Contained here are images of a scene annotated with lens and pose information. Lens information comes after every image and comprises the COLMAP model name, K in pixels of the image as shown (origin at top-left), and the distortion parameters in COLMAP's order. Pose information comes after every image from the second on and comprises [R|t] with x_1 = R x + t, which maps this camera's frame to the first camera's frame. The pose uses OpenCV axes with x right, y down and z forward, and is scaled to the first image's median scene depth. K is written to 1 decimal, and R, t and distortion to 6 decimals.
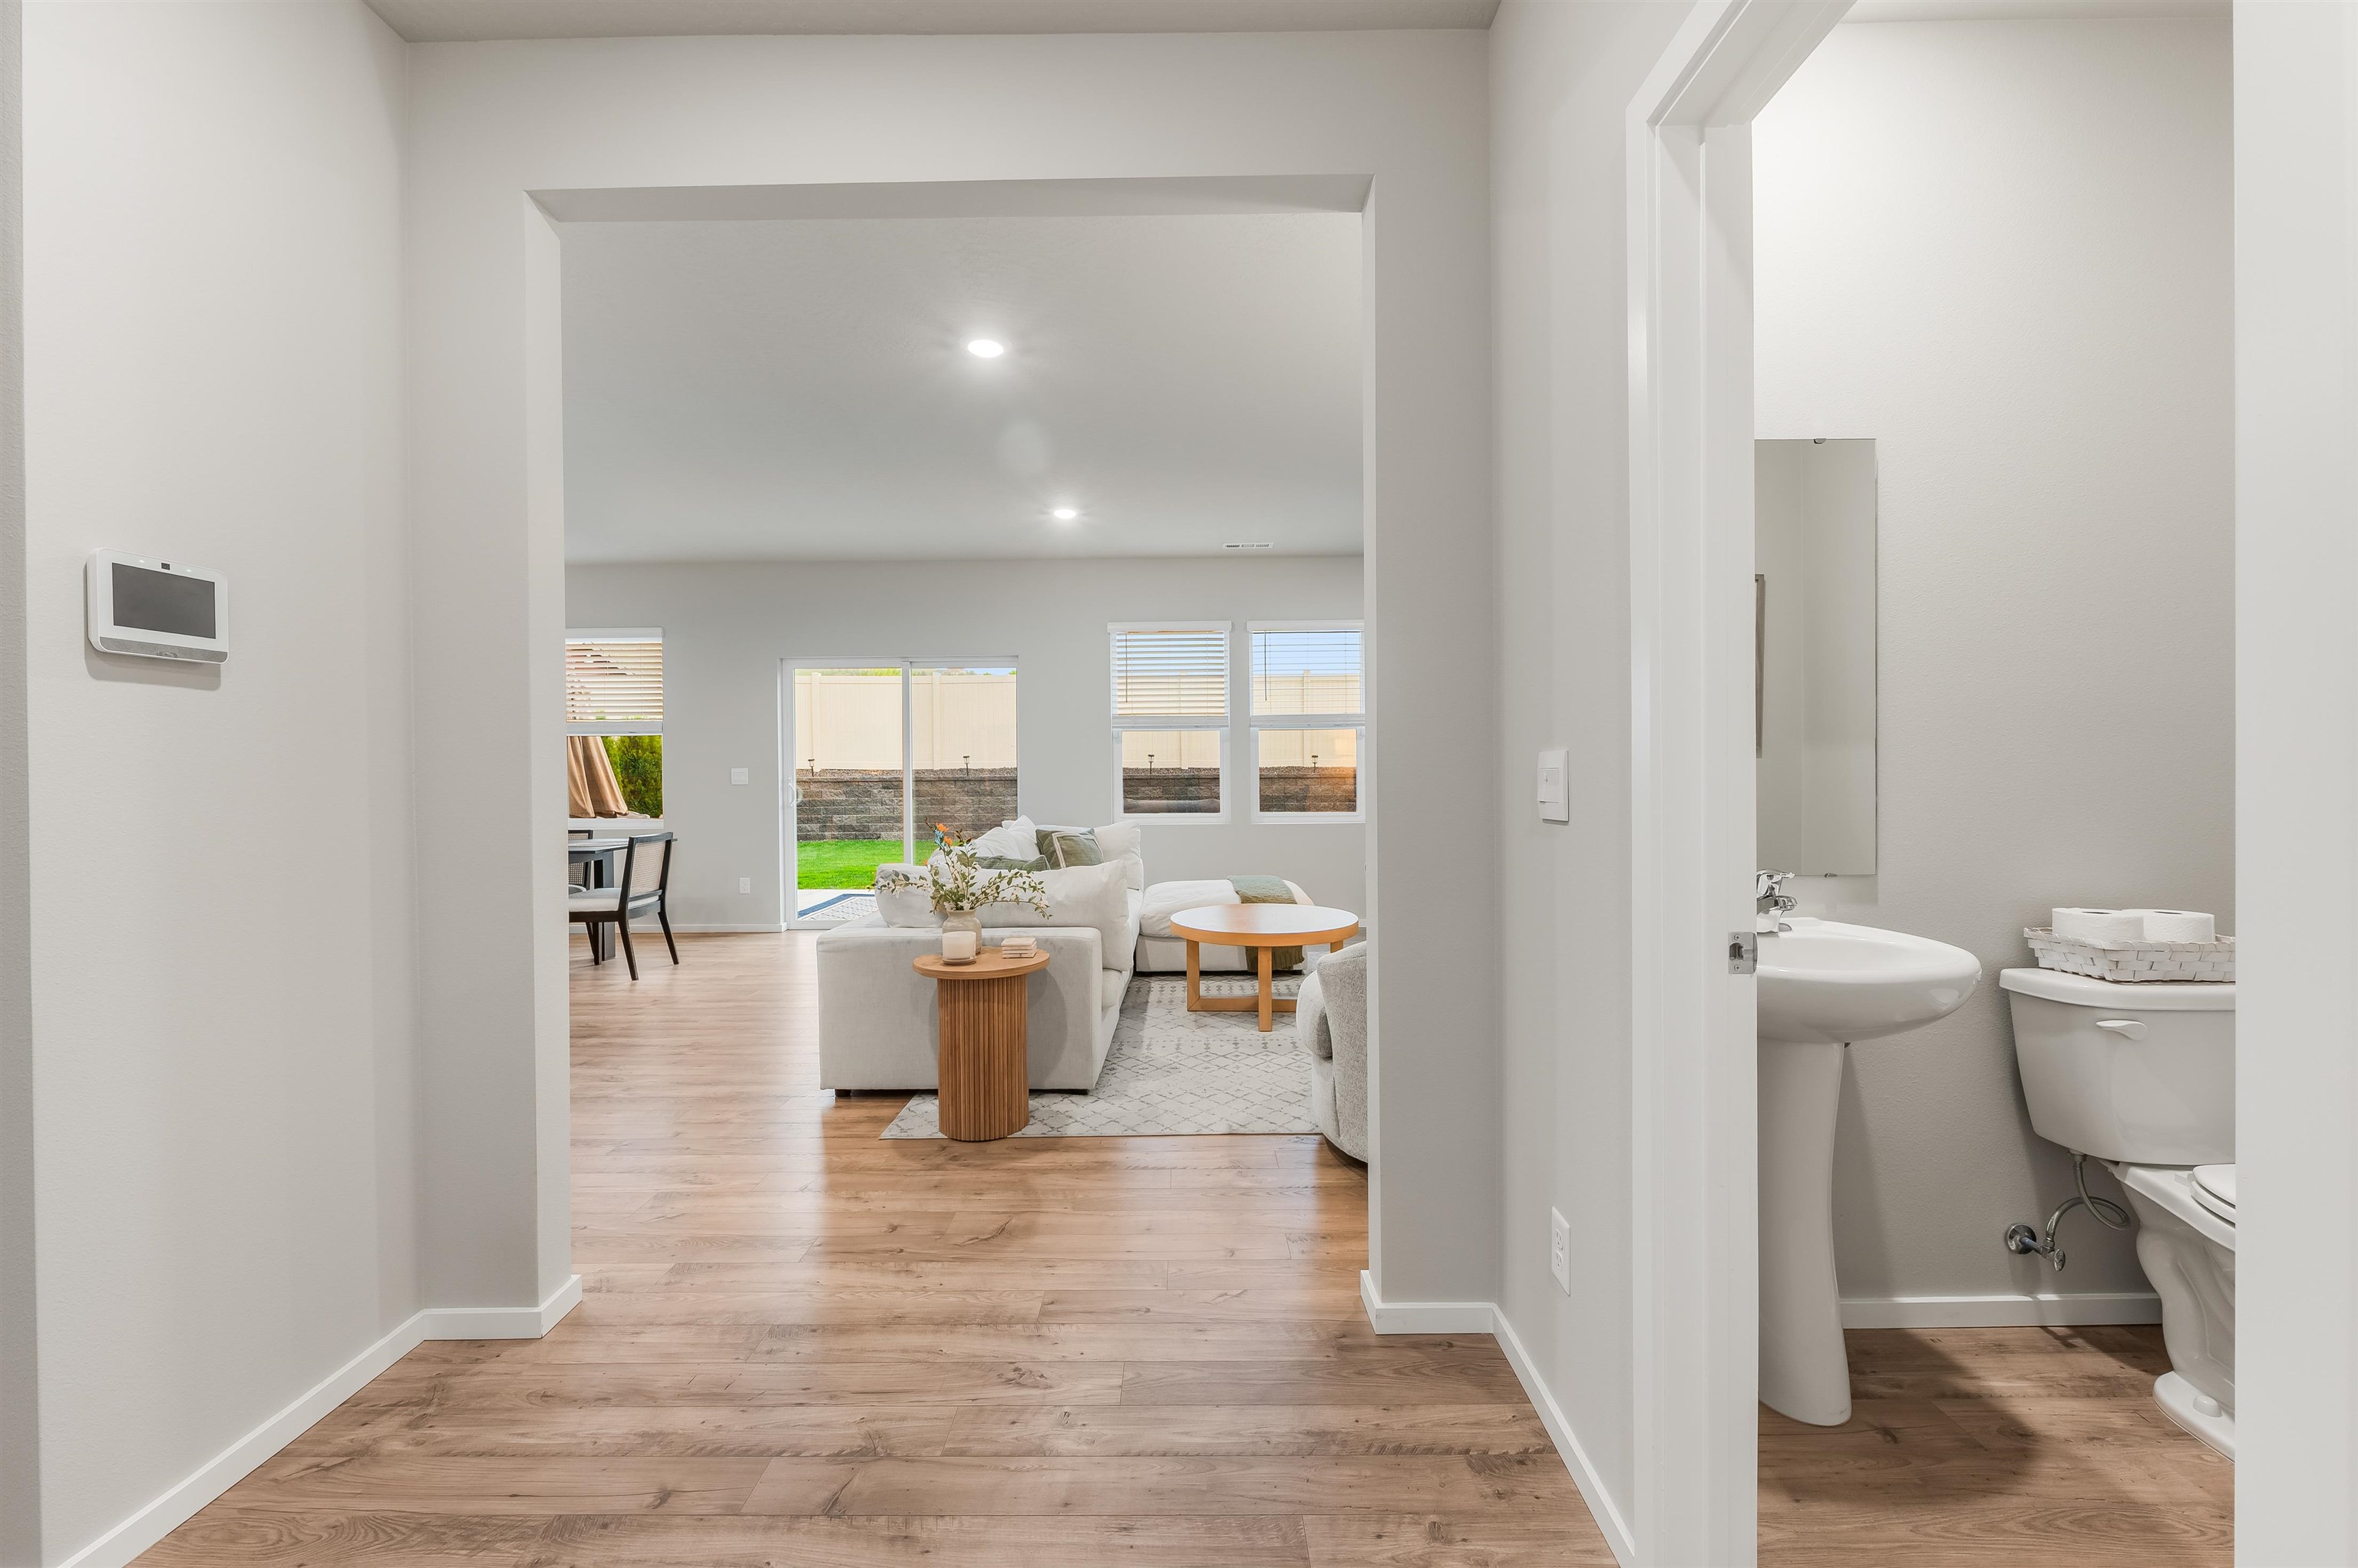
lens RADIAL K [[945.1, 0, 1171.7], [0, 945.1, 783.0], [0, 0, 1]] dist [-0.009998, 0.000058]
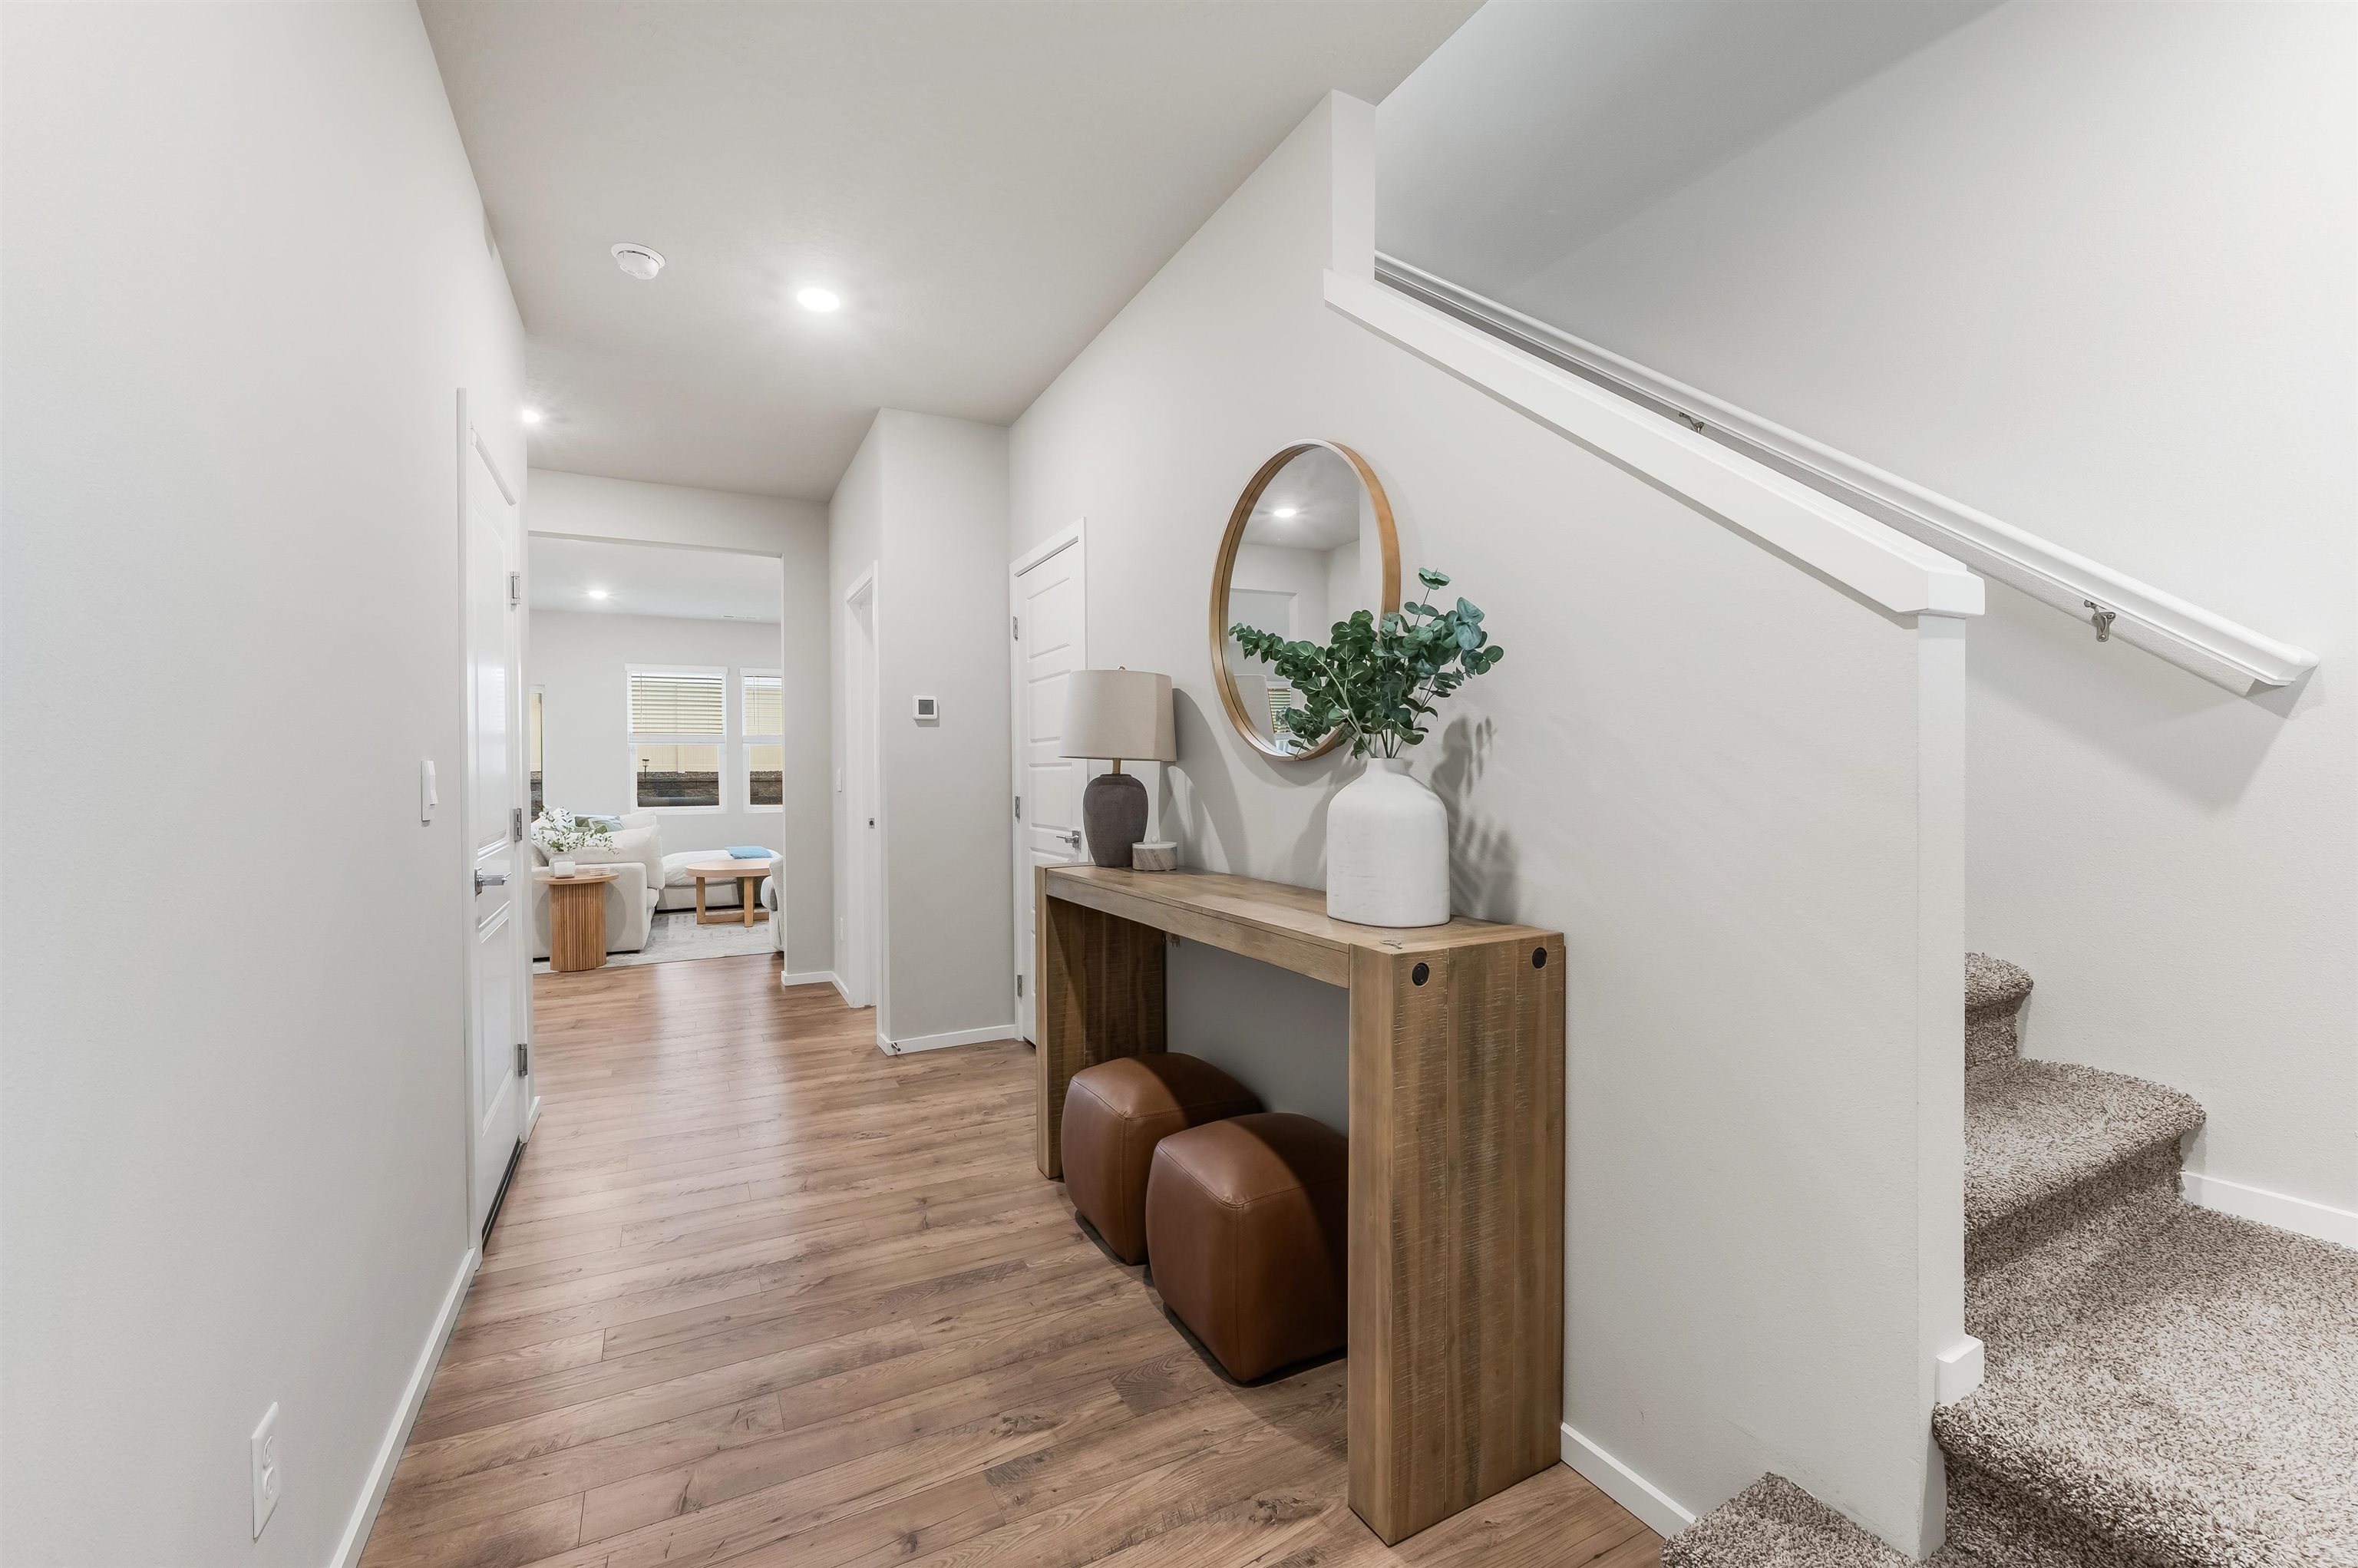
lens RADIAL K [[945.1, 0, 1173.0], [0, 945.1, 796.2], [0, 0, 1]] dist [-0.009998, 0.000058]
pose [[0.877494, -0.003291, 0.479576, -0.036666], [-0.000464, 0.999970, 0.007710, 0.009214], [-0.479587, -0.006988, 0.877466, -0.700781]]
